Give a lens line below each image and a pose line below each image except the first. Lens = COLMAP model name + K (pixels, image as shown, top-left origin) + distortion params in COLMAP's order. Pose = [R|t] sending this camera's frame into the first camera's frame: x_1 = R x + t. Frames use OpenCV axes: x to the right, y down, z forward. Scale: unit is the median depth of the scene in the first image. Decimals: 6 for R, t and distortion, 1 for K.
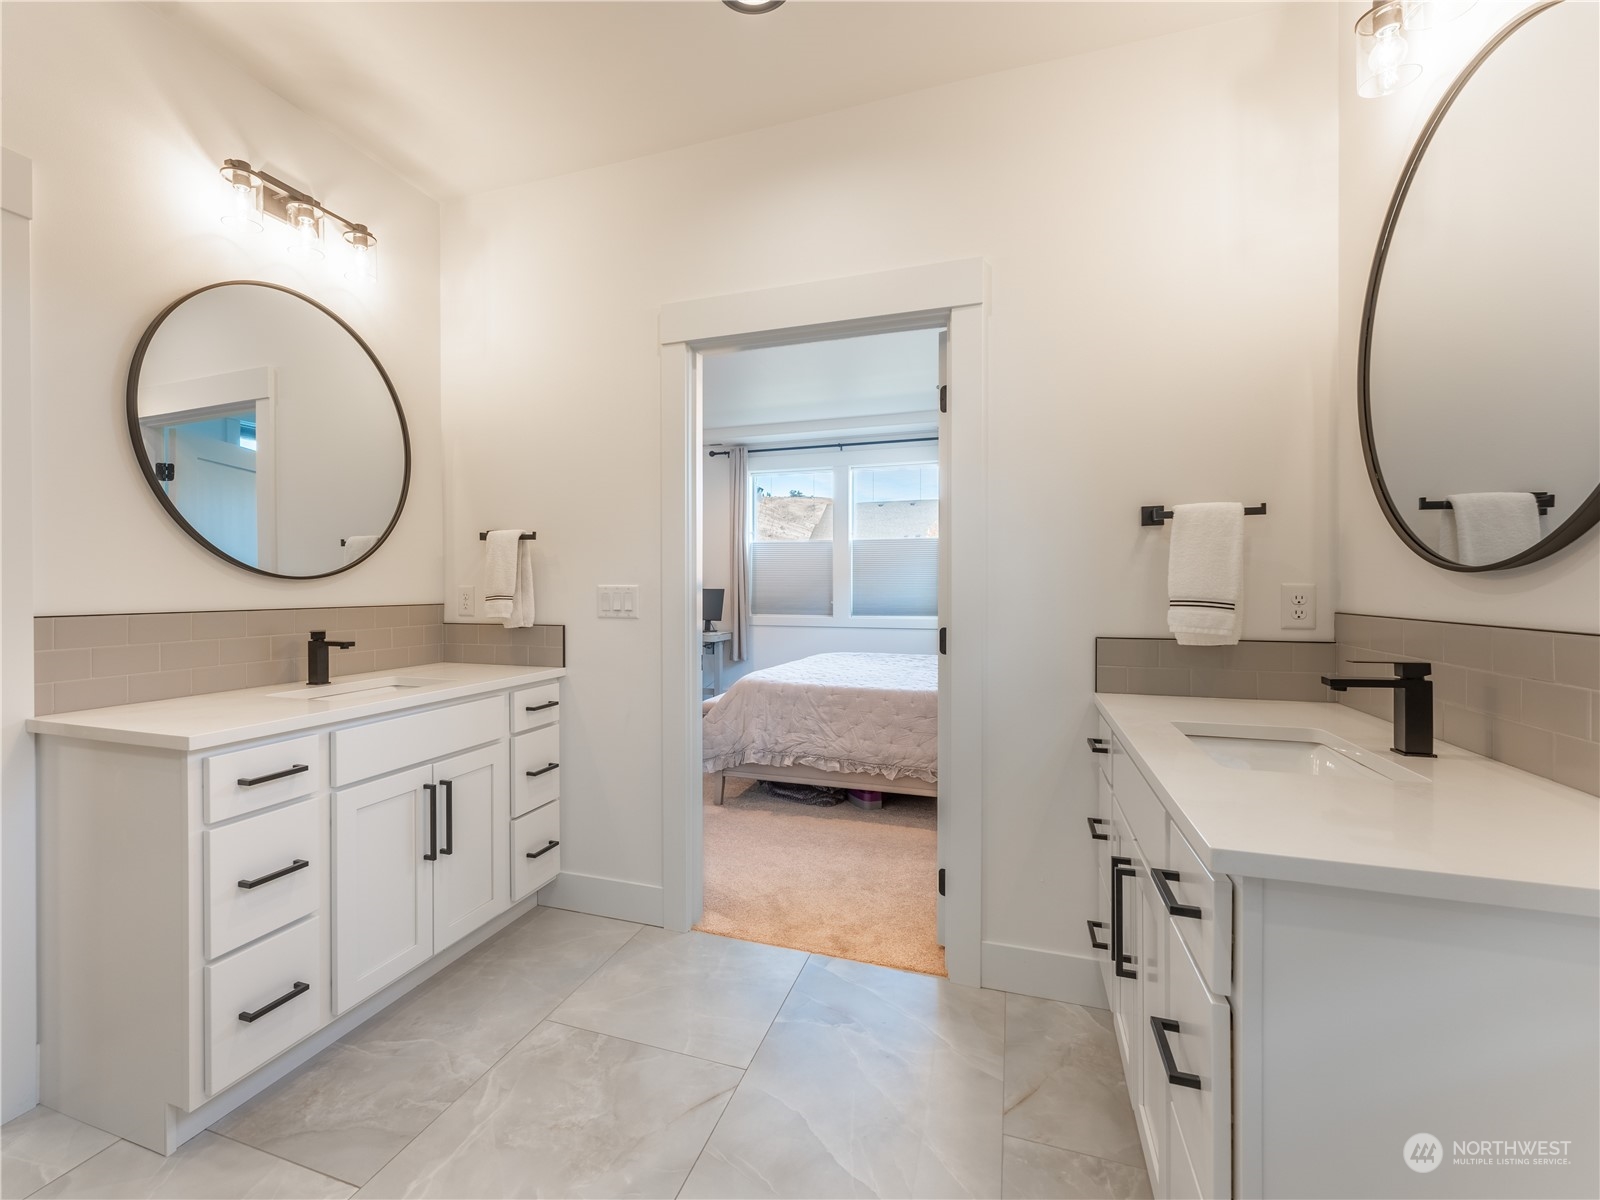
lens RADIAL K [[640.2, 0, 796.2], [0, 640.2, 586.5], [0, 0, 1]] dist [0.000092, -0.000288]
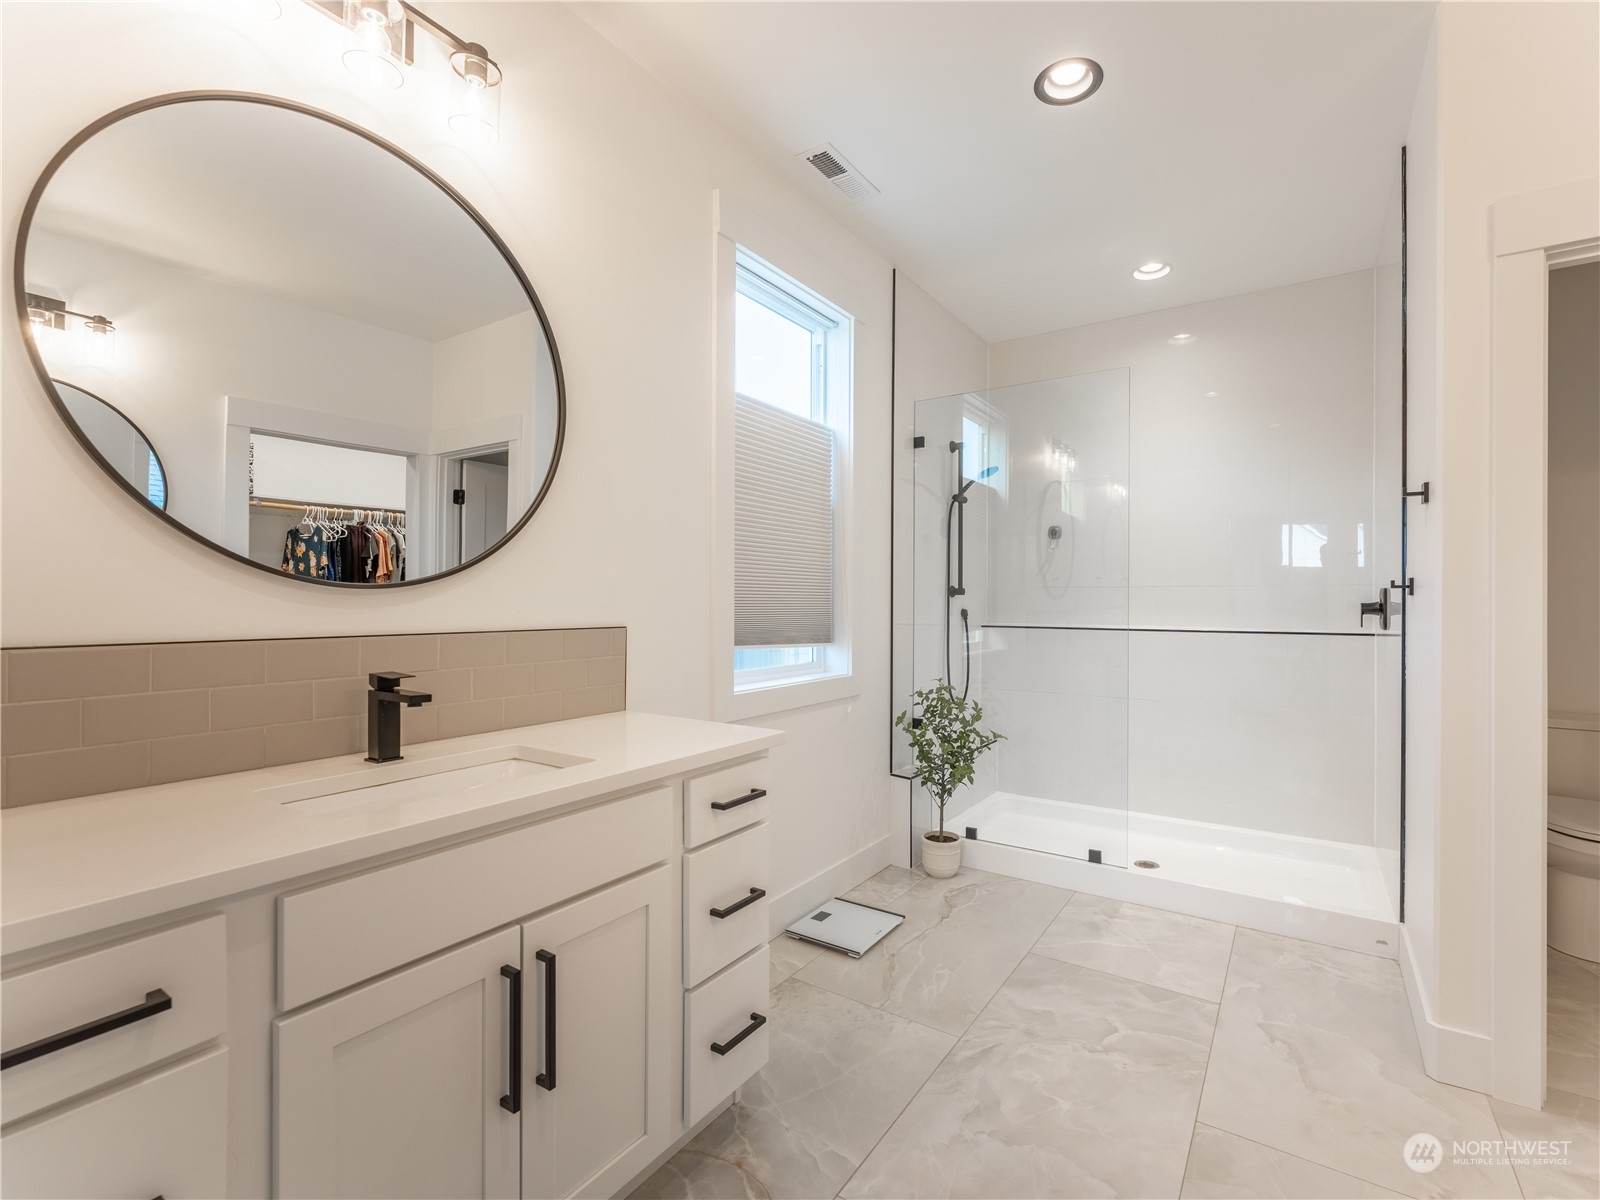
lens RADIAL K [[640.2, 0, 795.2], [0, 640.2, 590.9], [0, 0, 1]] dist [0.000092, -0.000288]
pose [[0.914138, 0.007539, -0.405334, -0.120844], [-0.010880, 0.999923, -0.005938, -0.012152], [0.405258, 0.009838, 0.914149, 0.549881]]
